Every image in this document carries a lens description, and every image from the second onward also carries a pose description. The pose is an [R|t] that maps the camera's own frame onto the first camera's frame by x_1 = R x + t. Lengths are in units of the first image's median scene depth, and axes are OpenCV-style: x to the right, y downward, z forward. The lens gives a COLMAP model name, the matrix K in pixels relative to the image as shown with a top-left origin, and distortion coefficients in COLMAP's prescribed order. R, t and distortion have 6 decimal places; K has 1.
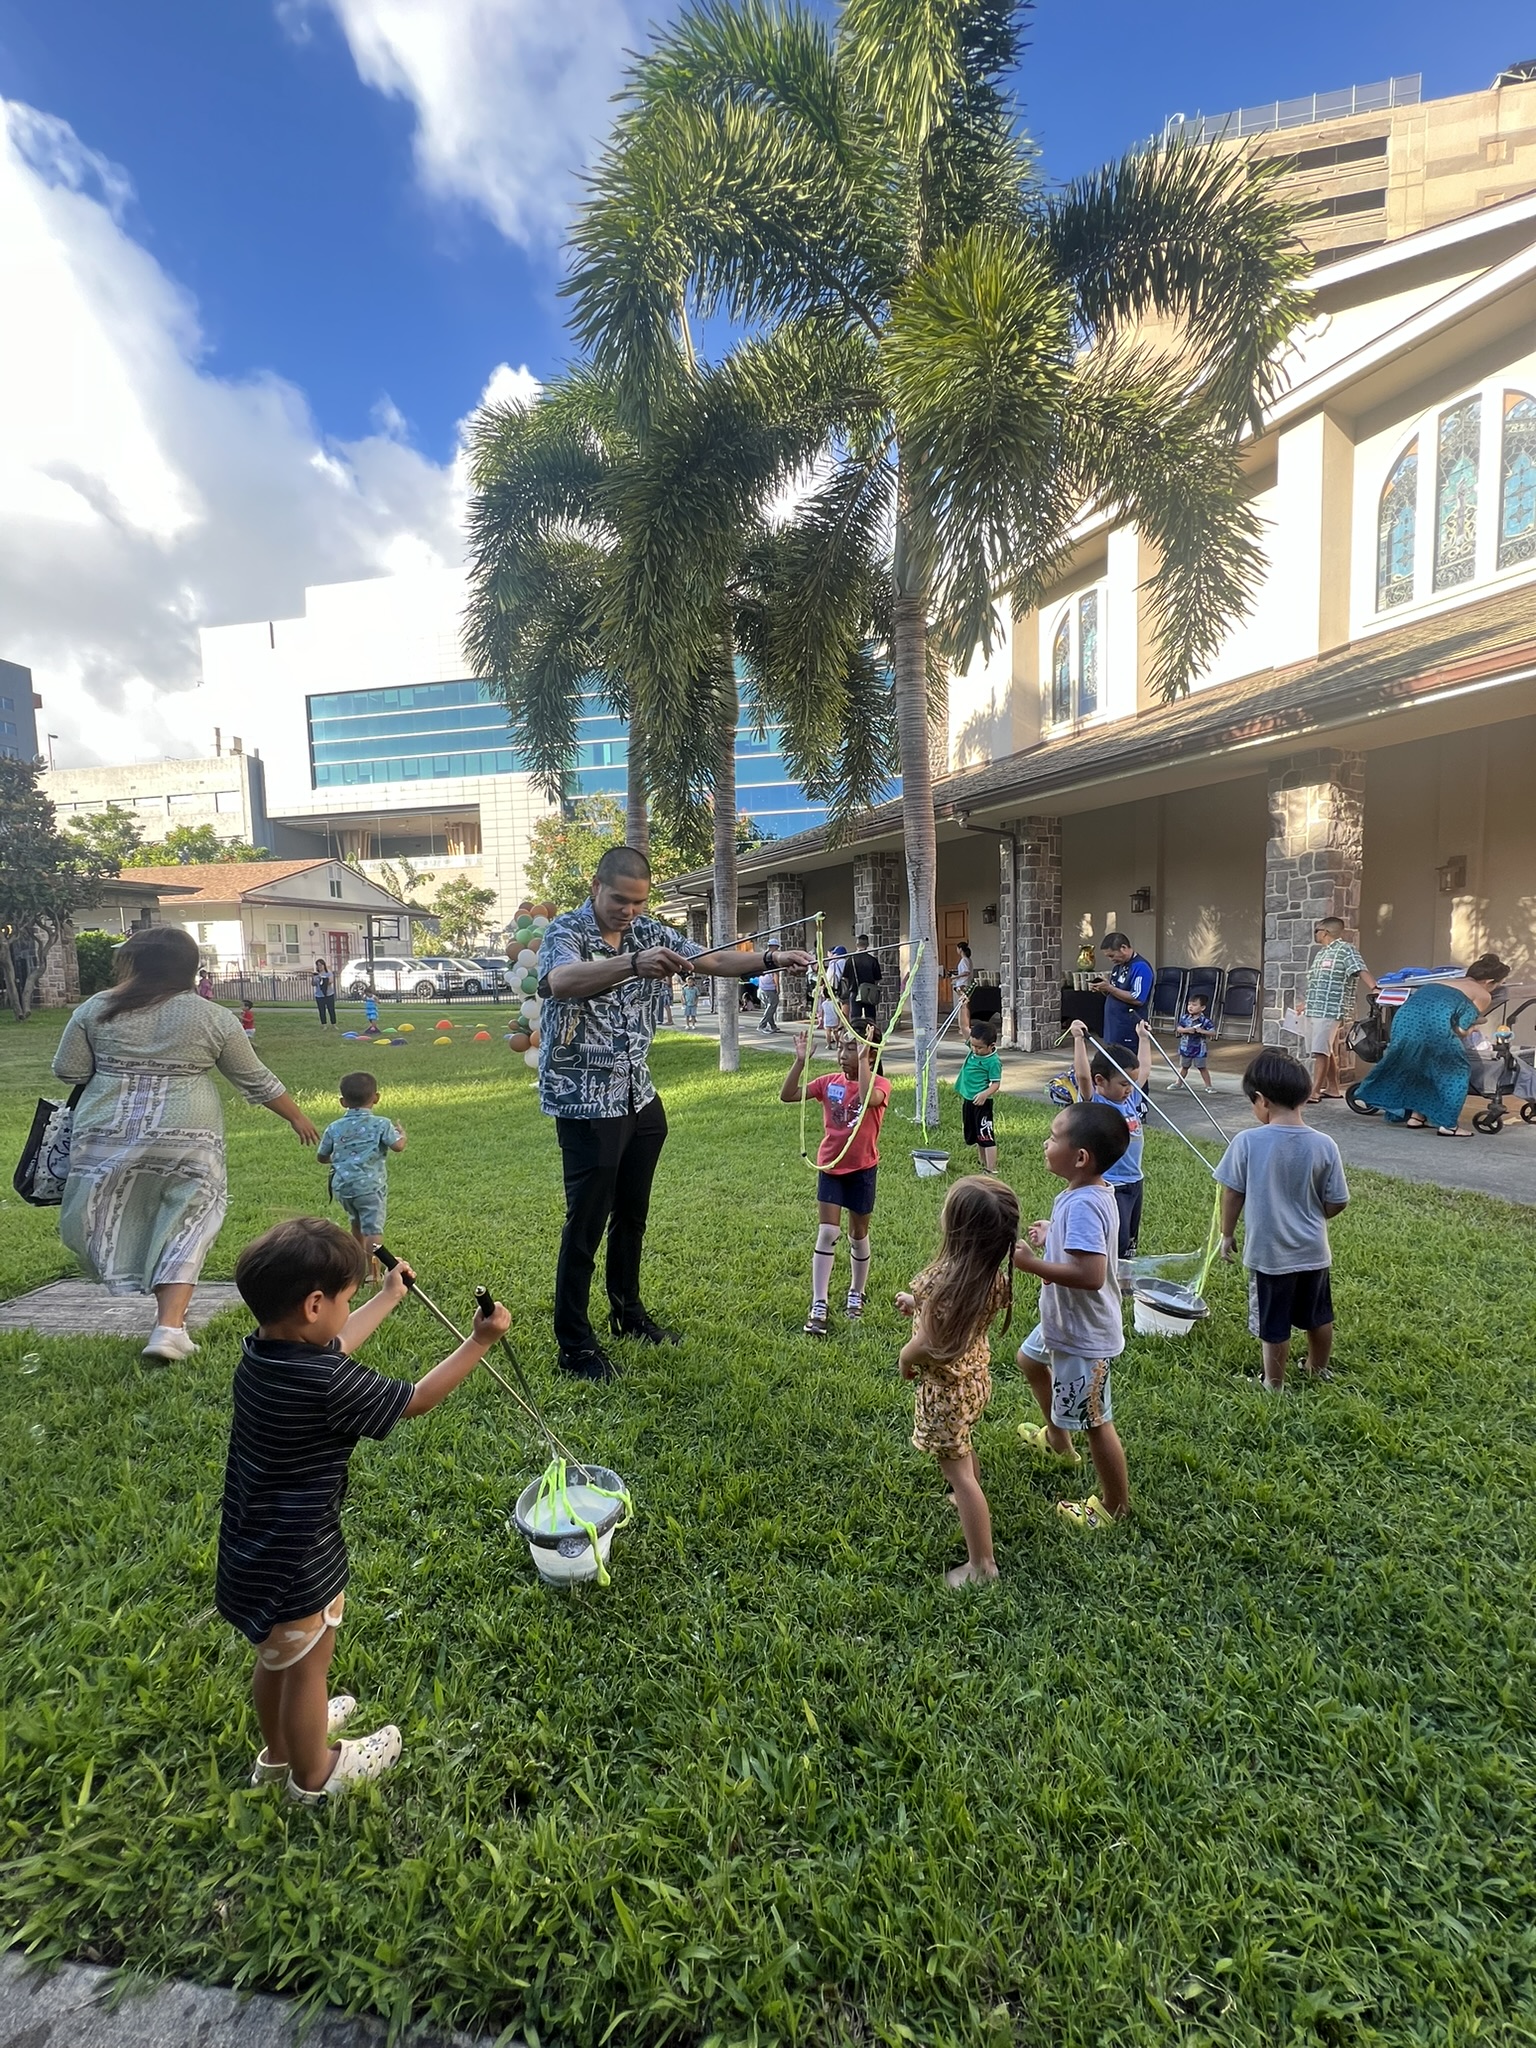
lens RADIAL K [[820.0, 0, 772.7], [0, 820.0, 1008.2], [0, 0, 1]] dist [0.001838, 0.000126]
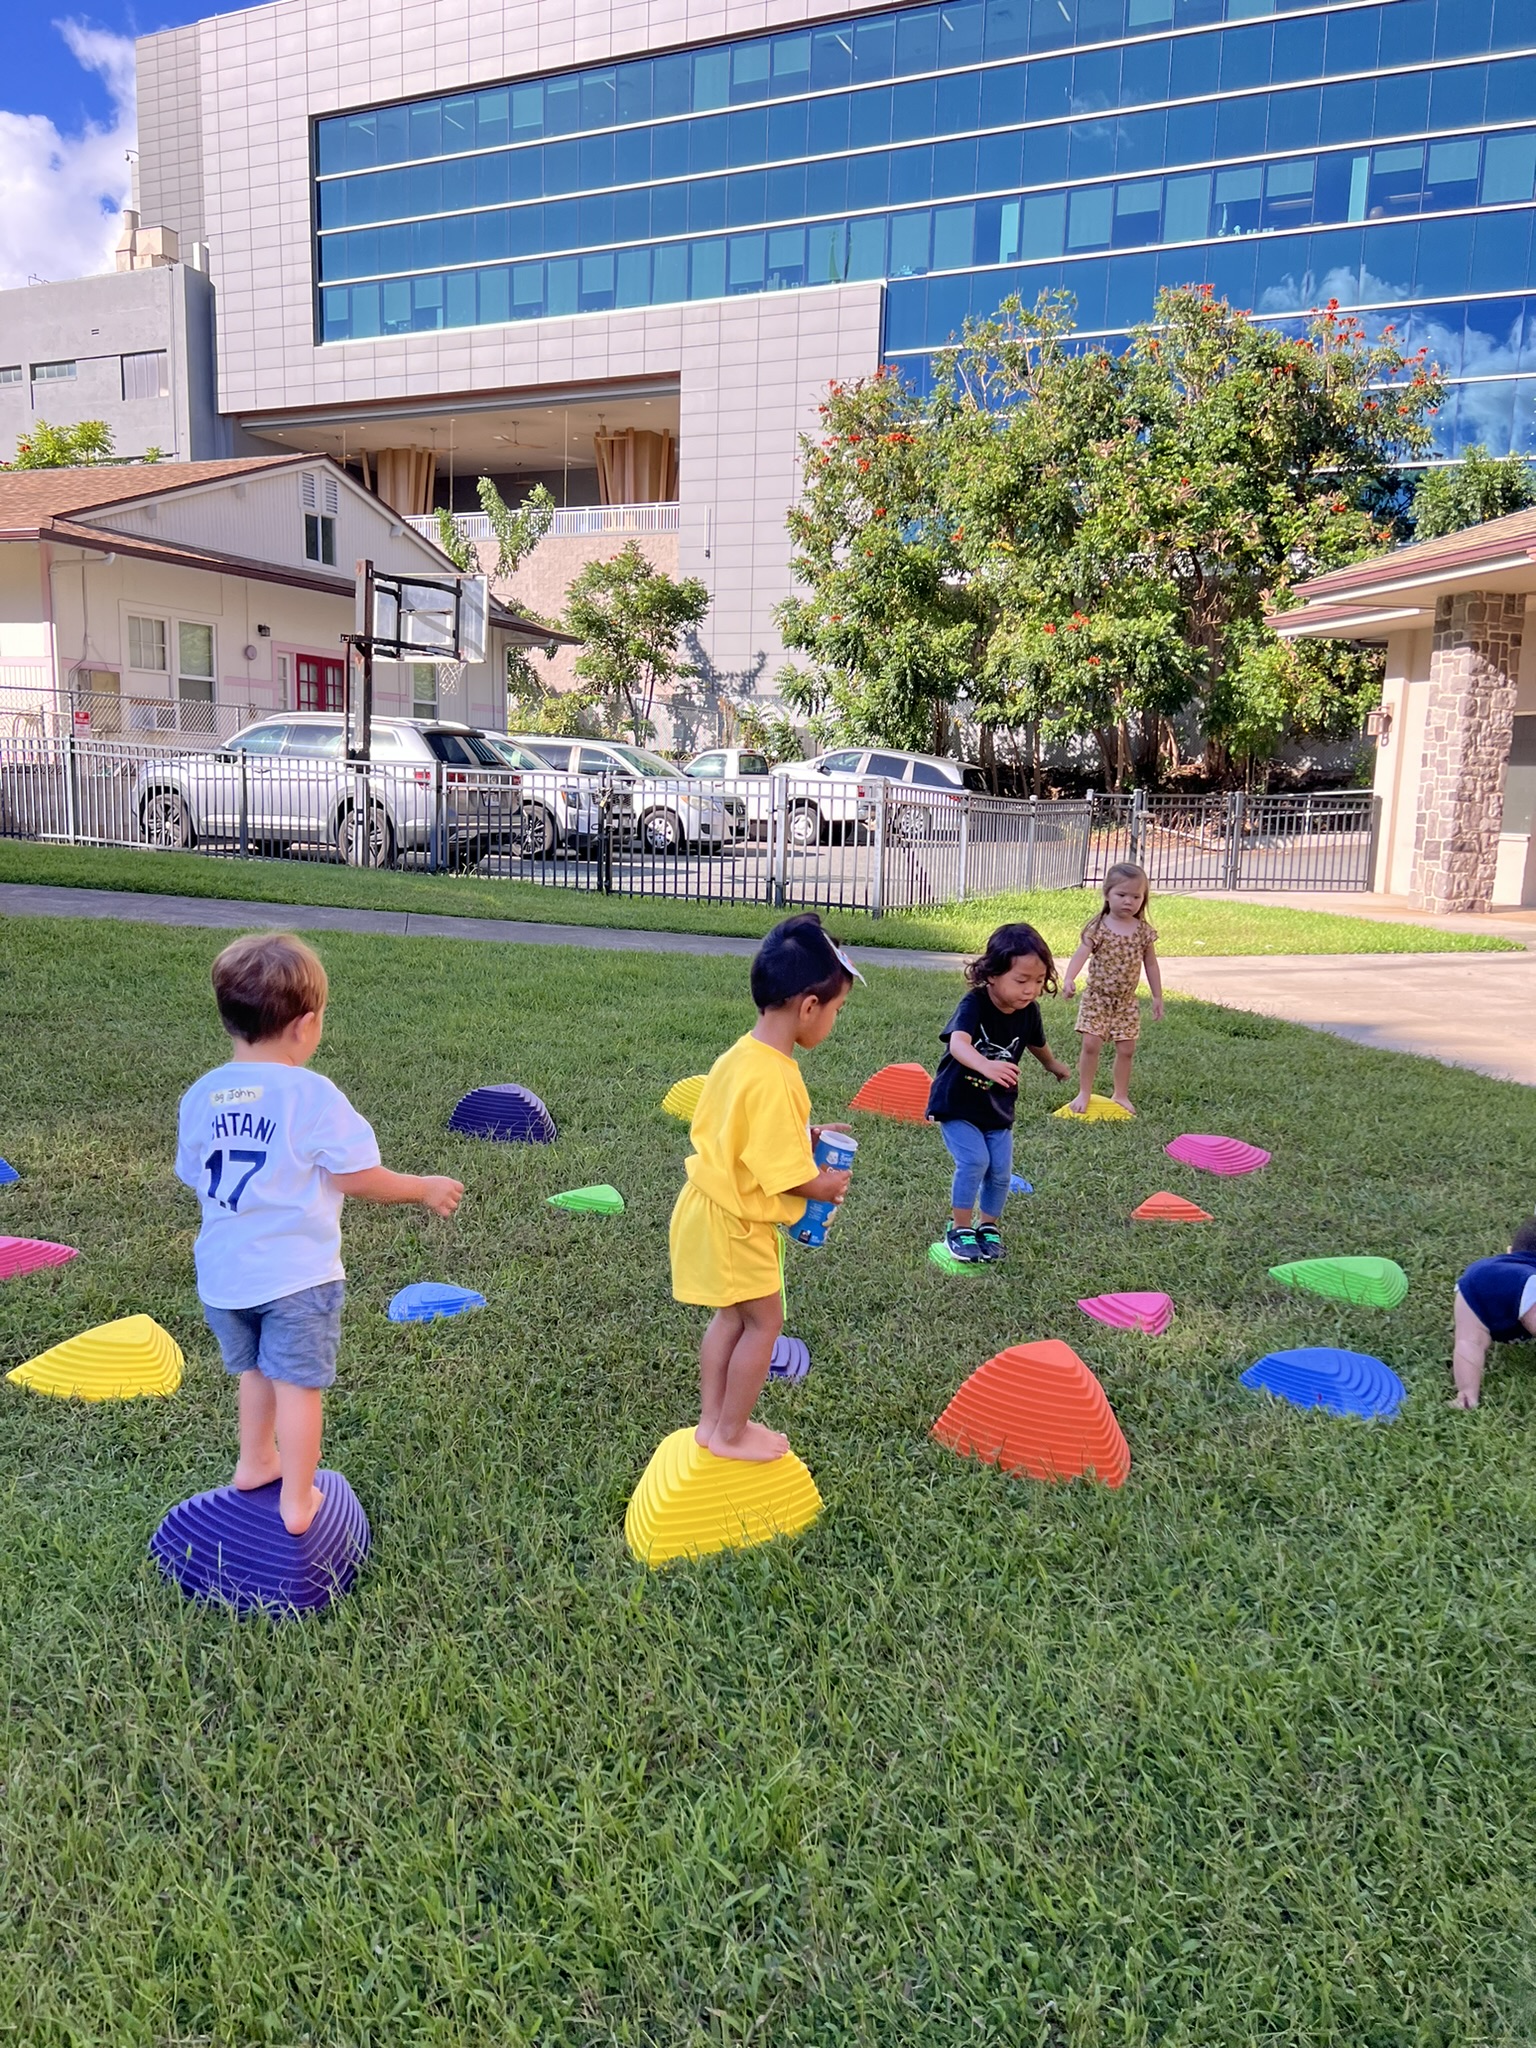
lens RADIAL K [[1548.0, 0, 770.6], [0, 1548.0, 1029.9], [0, 0, 1]] dist [0.012843, -0.000024]
pose [[0.966543, 0.092428, -0.239273, -0.102693], [-0.069687, 0.992357, 0.101836, -0.007231], [0.246856, -0.081755, 0.965597, 0.247380]]
